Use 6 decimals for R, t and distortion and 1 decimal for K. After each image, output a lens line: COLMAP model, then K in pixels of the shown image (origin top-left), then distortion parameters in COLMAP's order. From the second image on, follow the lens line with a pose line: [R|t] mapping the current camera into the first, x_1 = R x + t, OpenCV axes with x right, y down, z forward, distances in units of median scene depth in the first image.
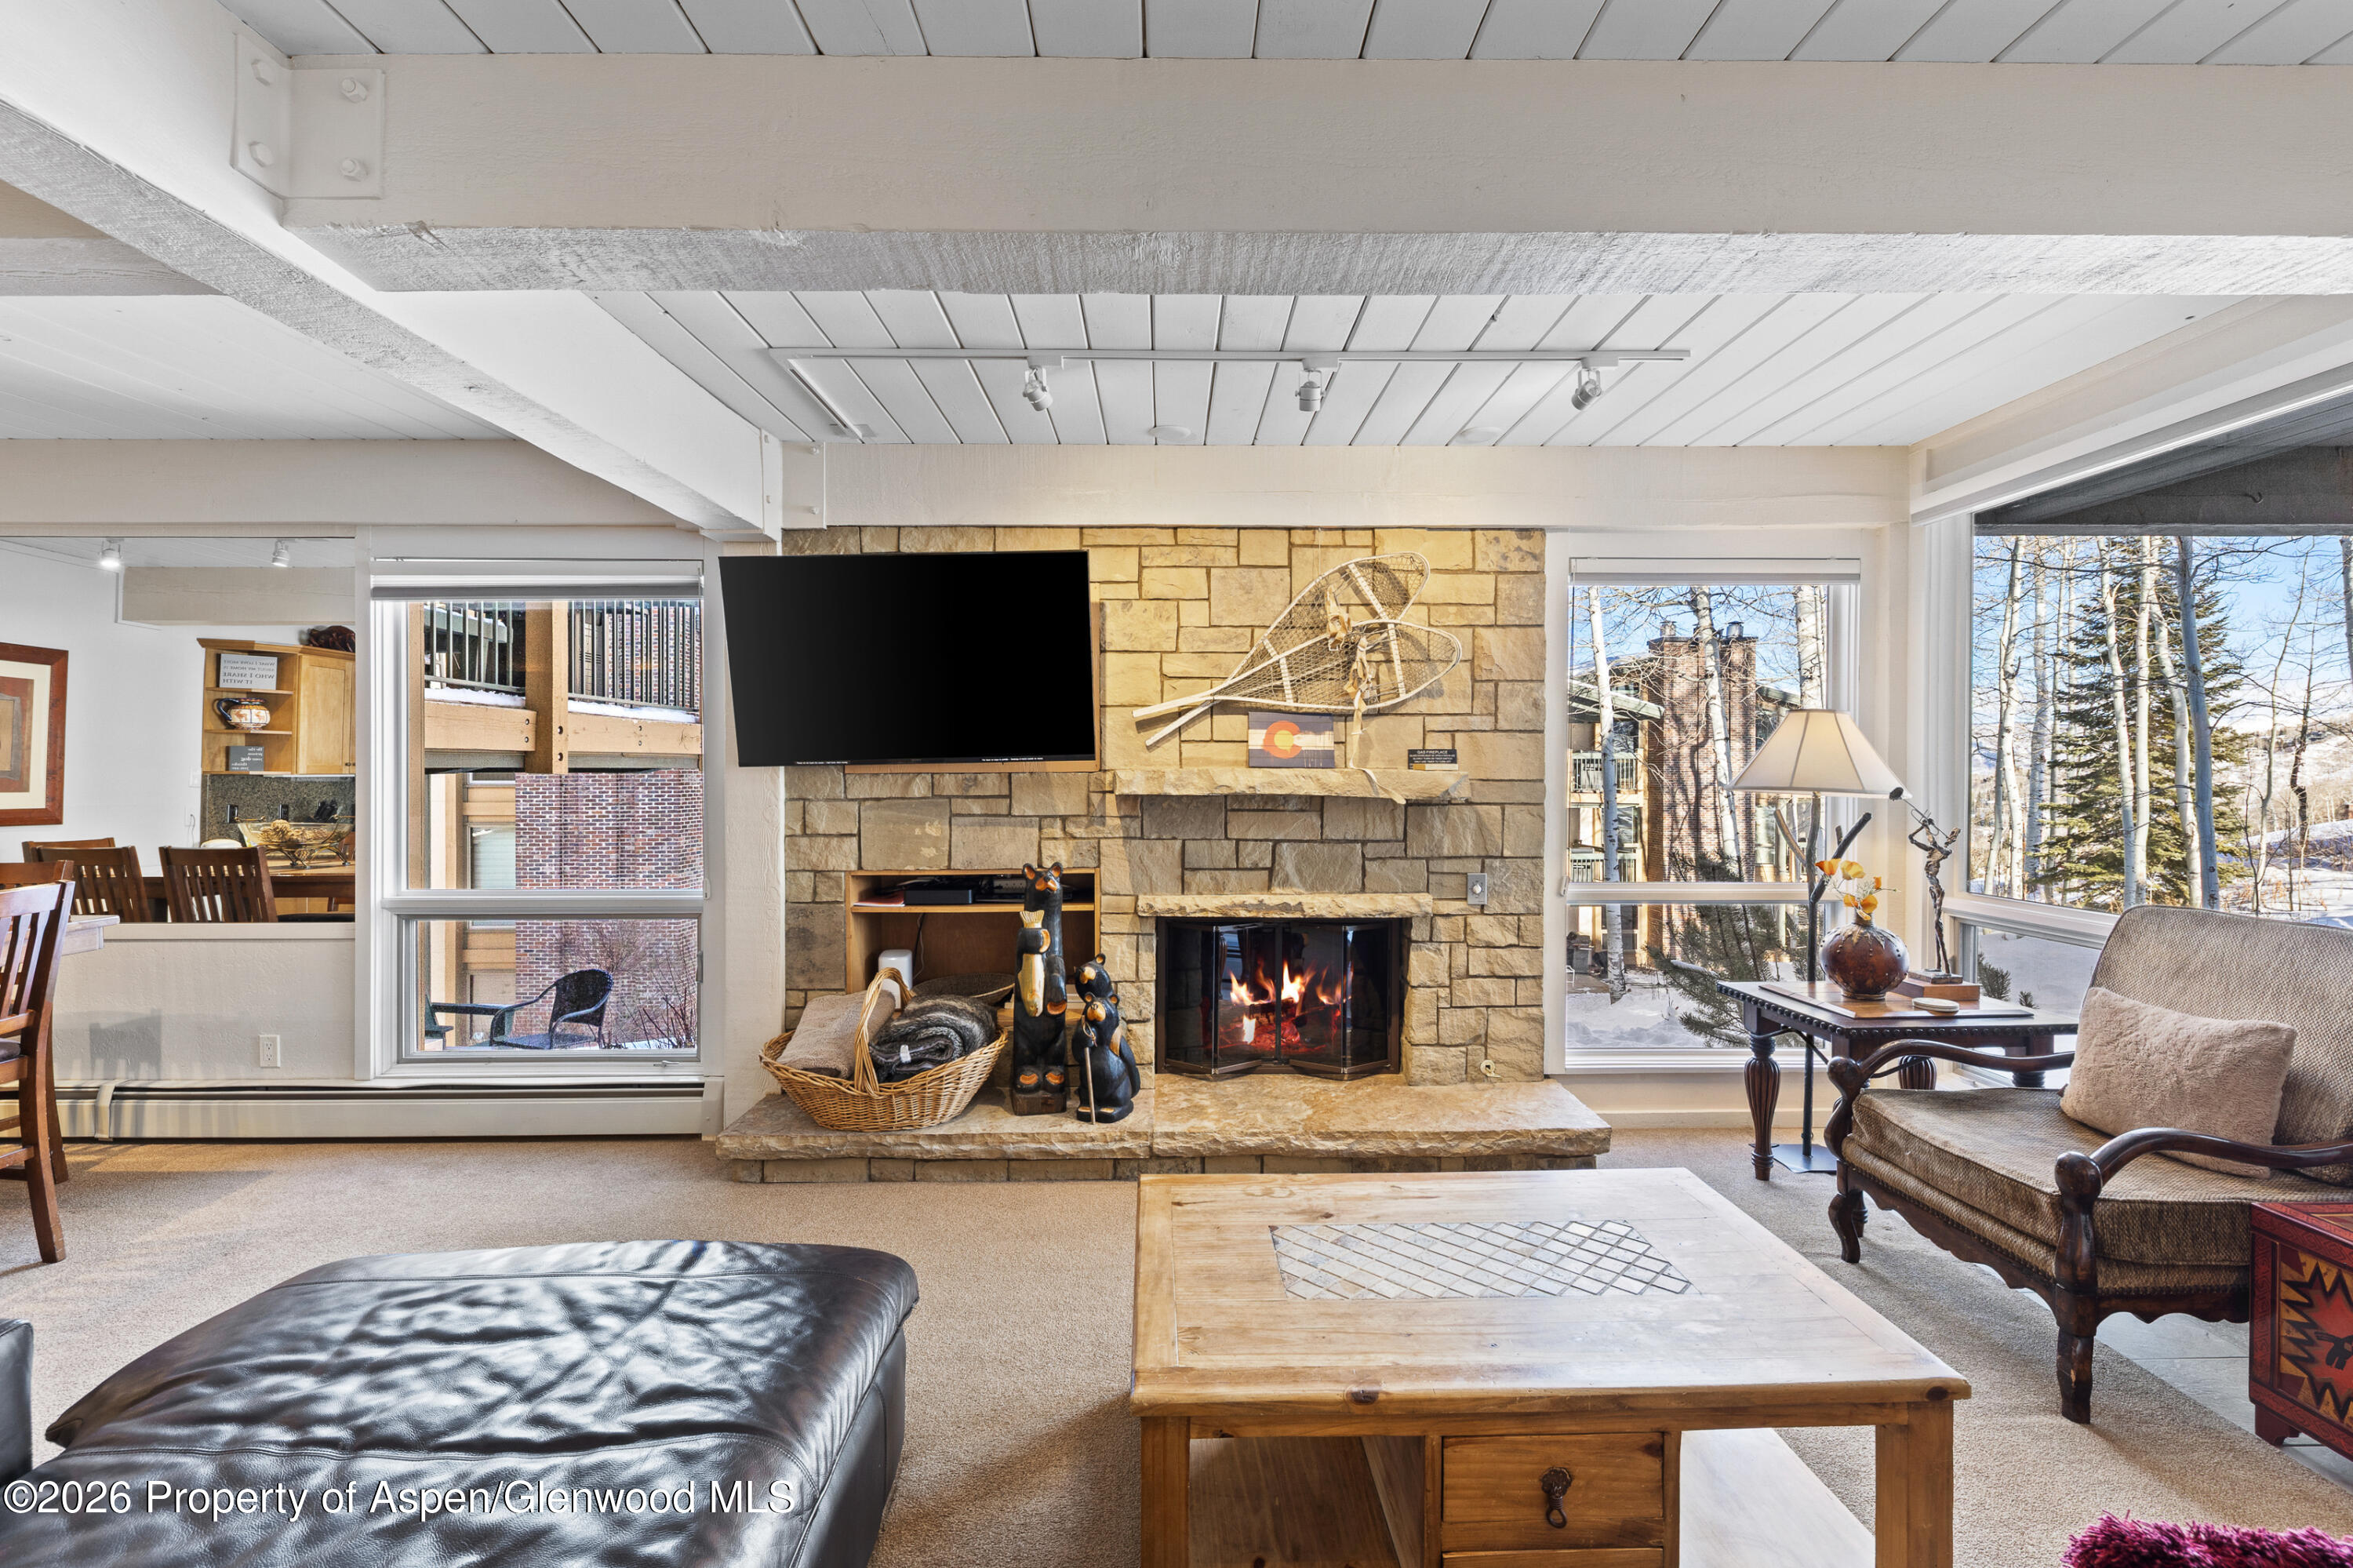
lens RADIAL K [[1045.1, 0, 1176.5], [0, 1045.1, 784.0], [0, 0, 1]] dist [0.002915, 0.000439]
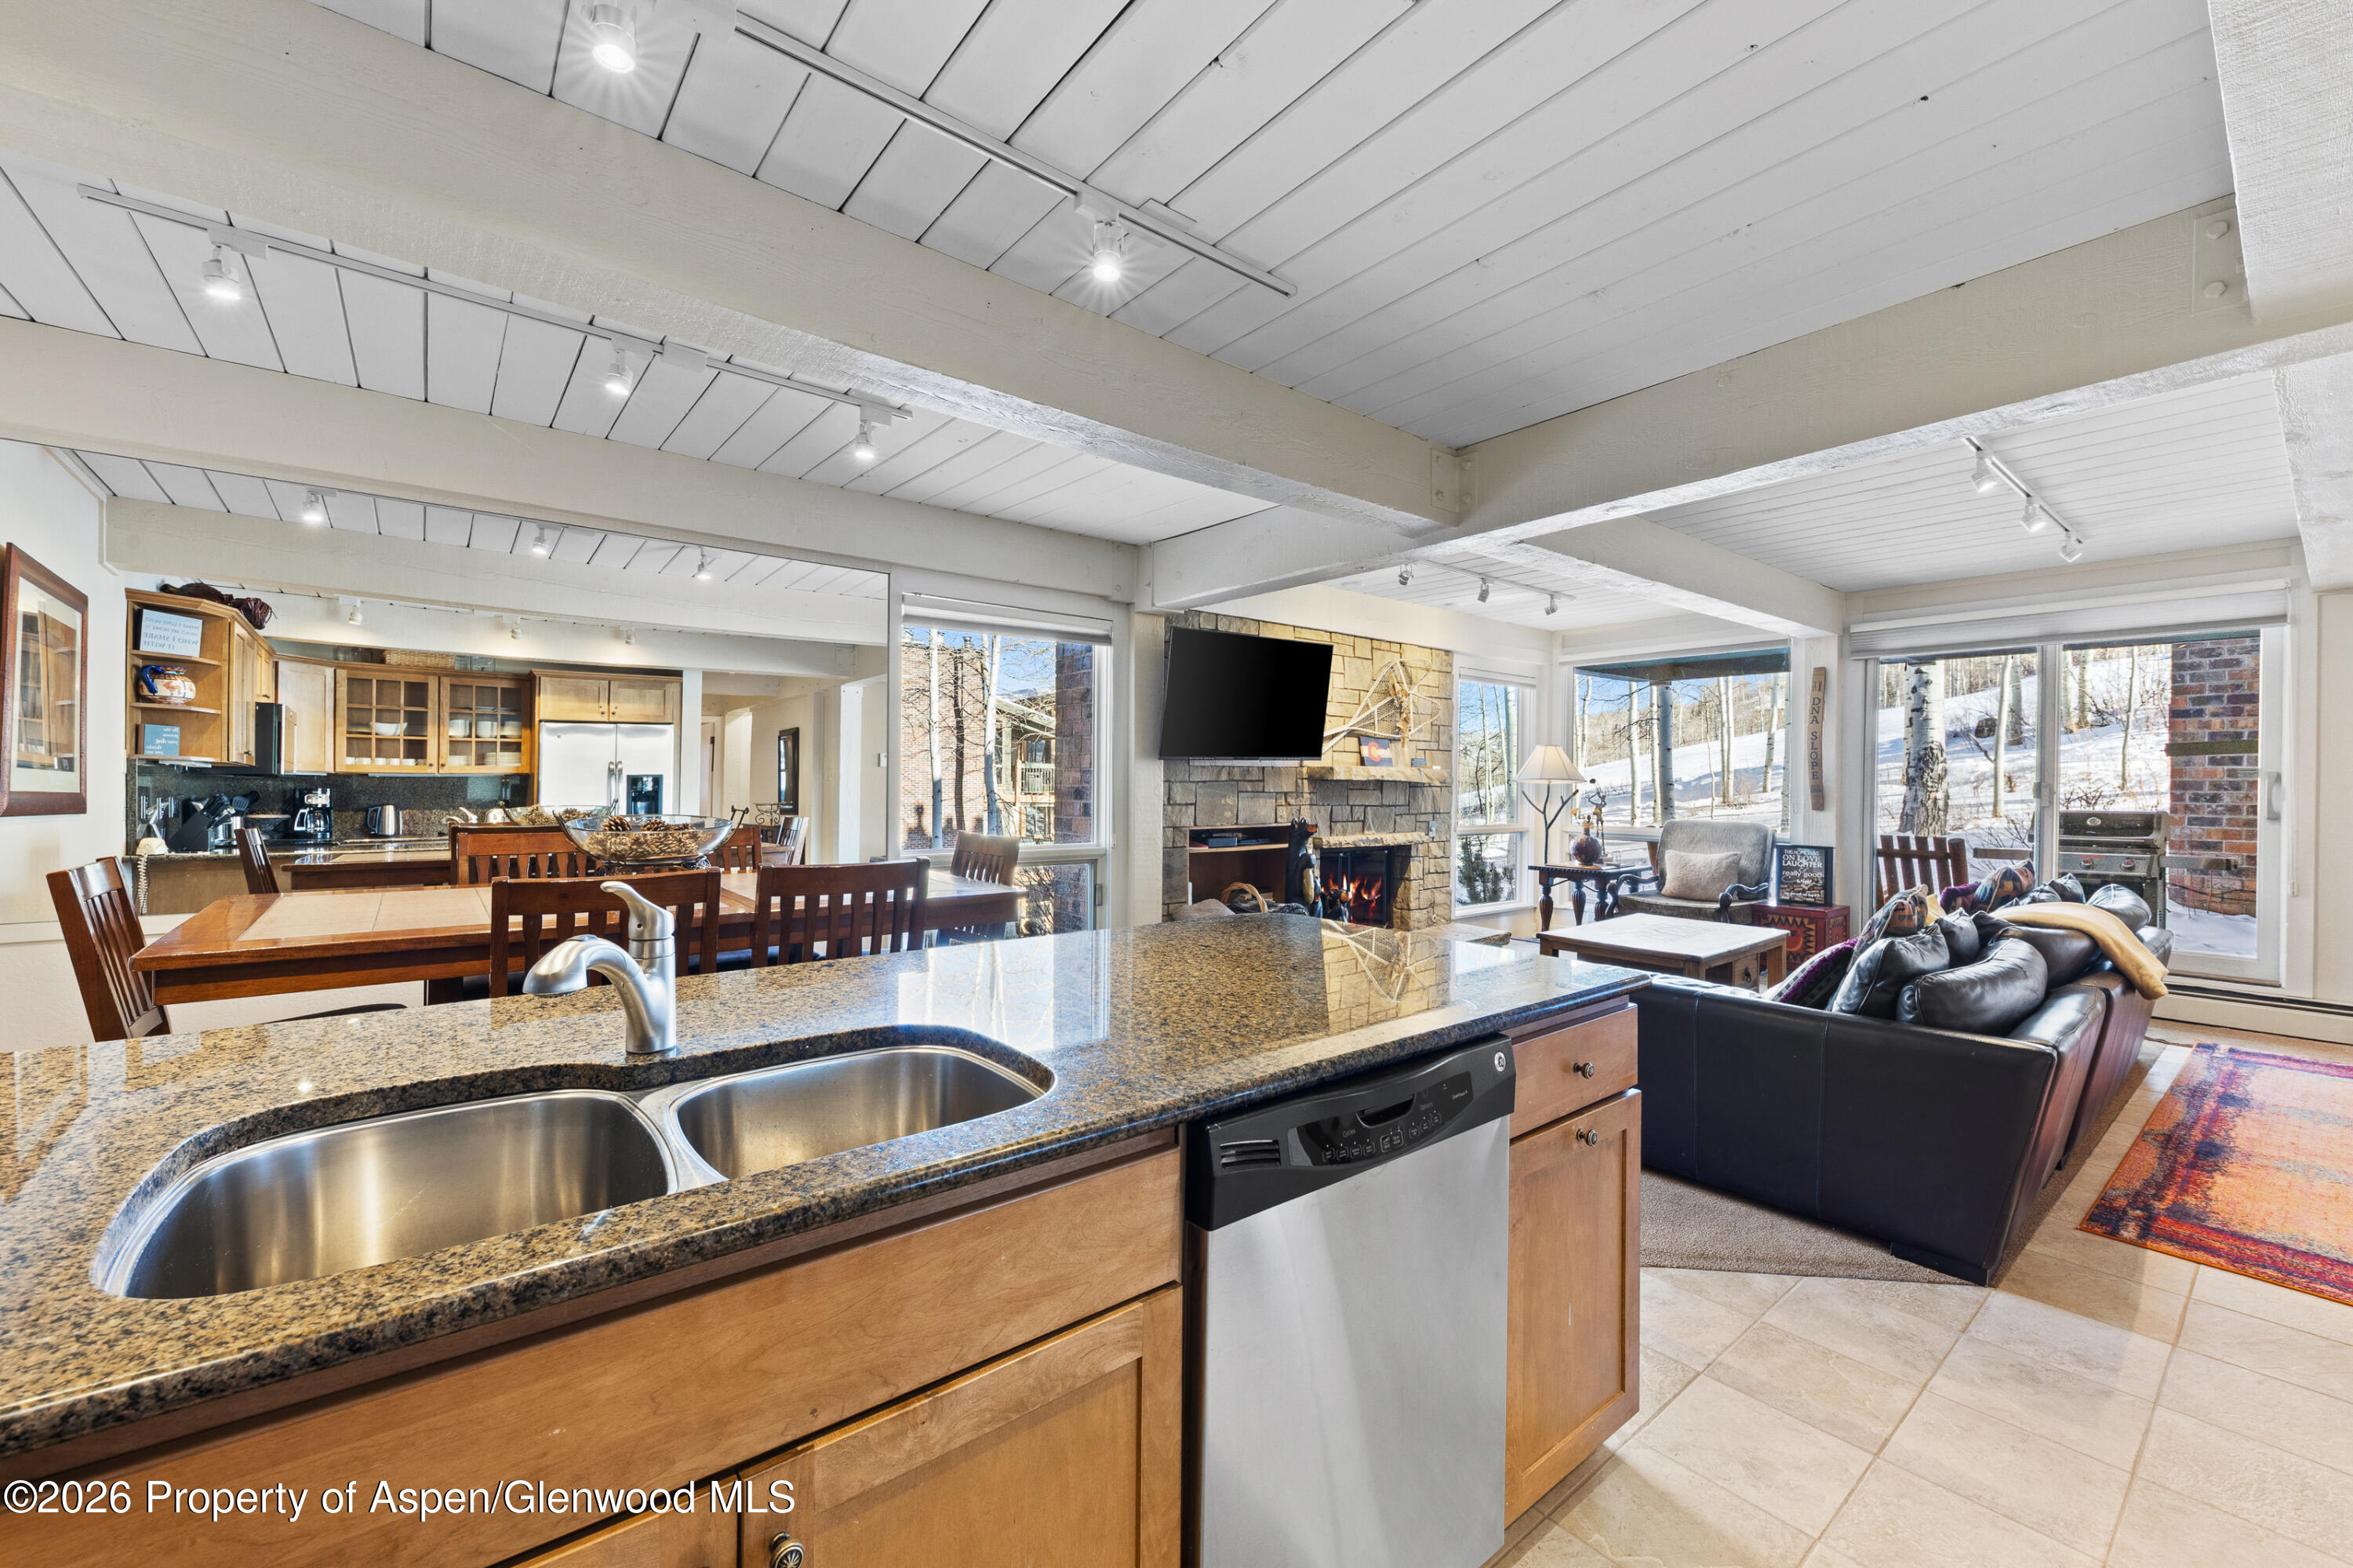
lens RADIAL K [[929.5, 0, 1185.0], [0, 929.5, 790.2], [0, 0, 1]] dist [0.002621, -0.000340]
pose [[0.788927, 0.001616, 0.614485, -1.185012], [0.001215, 0.999990, -0.004189, 0.033444], [-0.614486, 0.004052, 0.788917, -0.110753]]
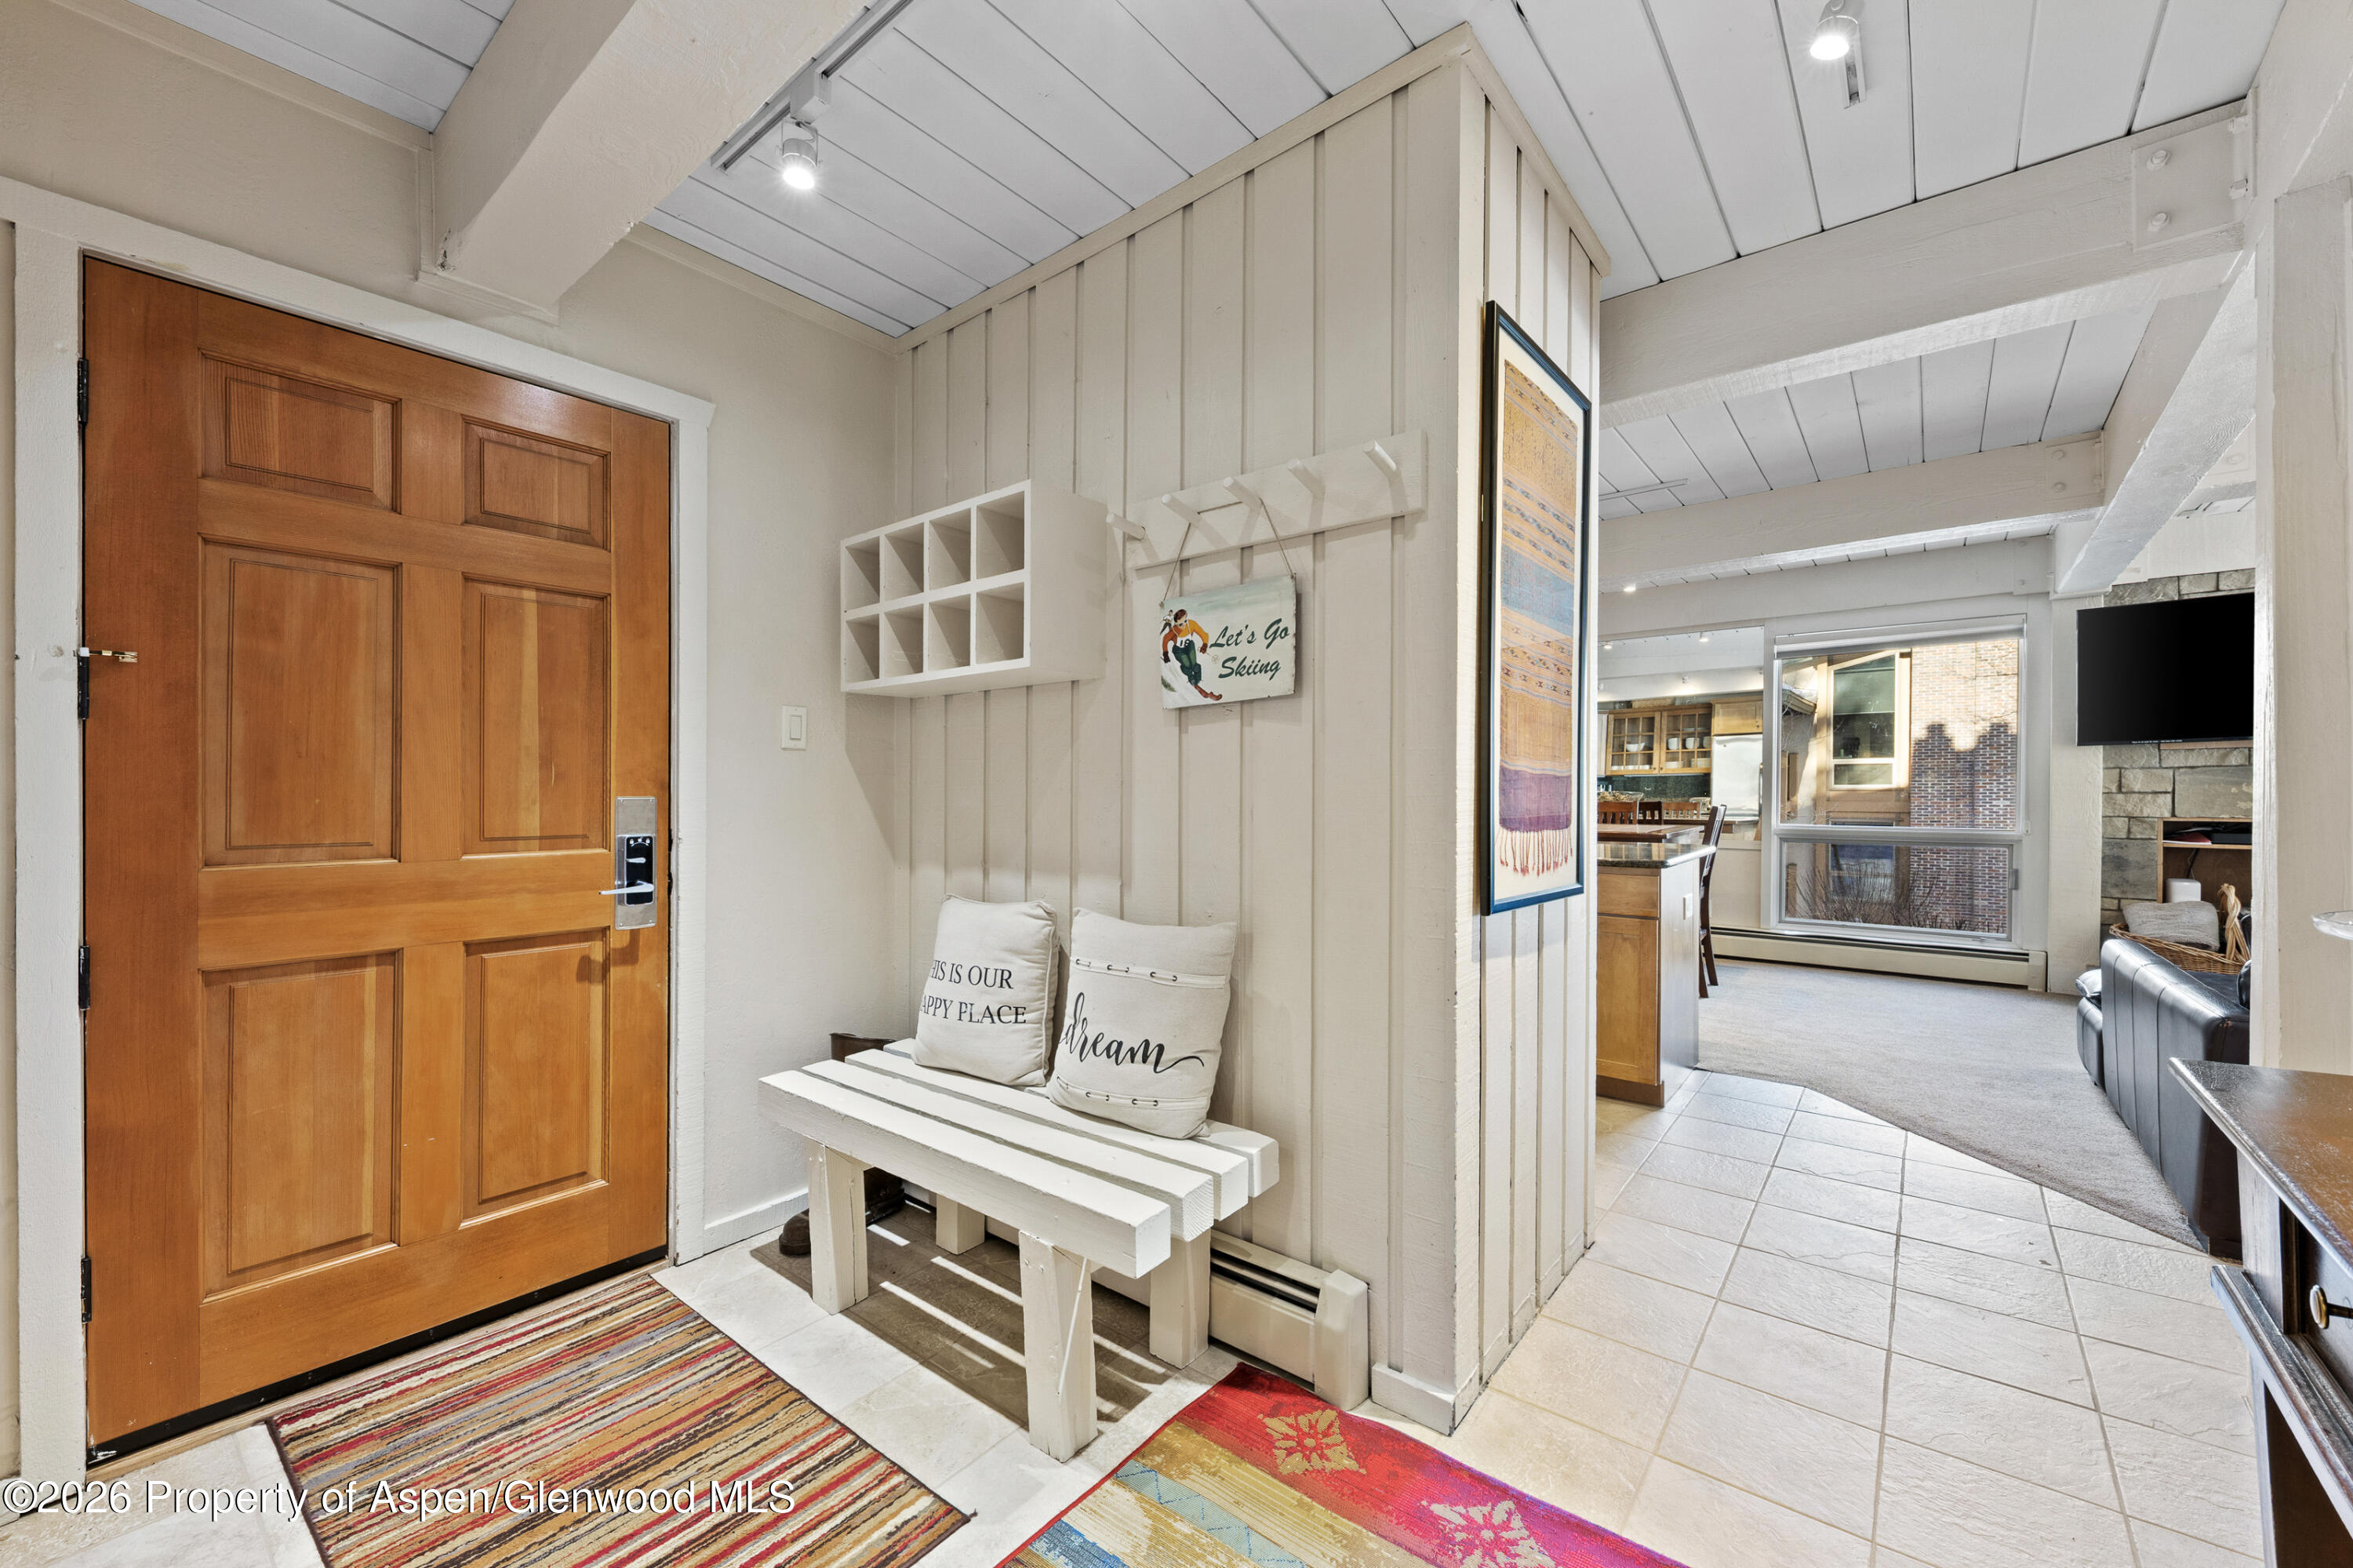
lens RADIAL K [[916.3, 0, 1176.6], [0, 916.3, 790.0], [0, 0, 1]] dist [-0.000854, -0.000966]
pose [[0.764320, 0.001230, -0.644836, -0.539500], [-0.004719, 0.999982, -0.003686, 0.056569], [0.644820, 0.005861, 0.764312, -0.834316]]
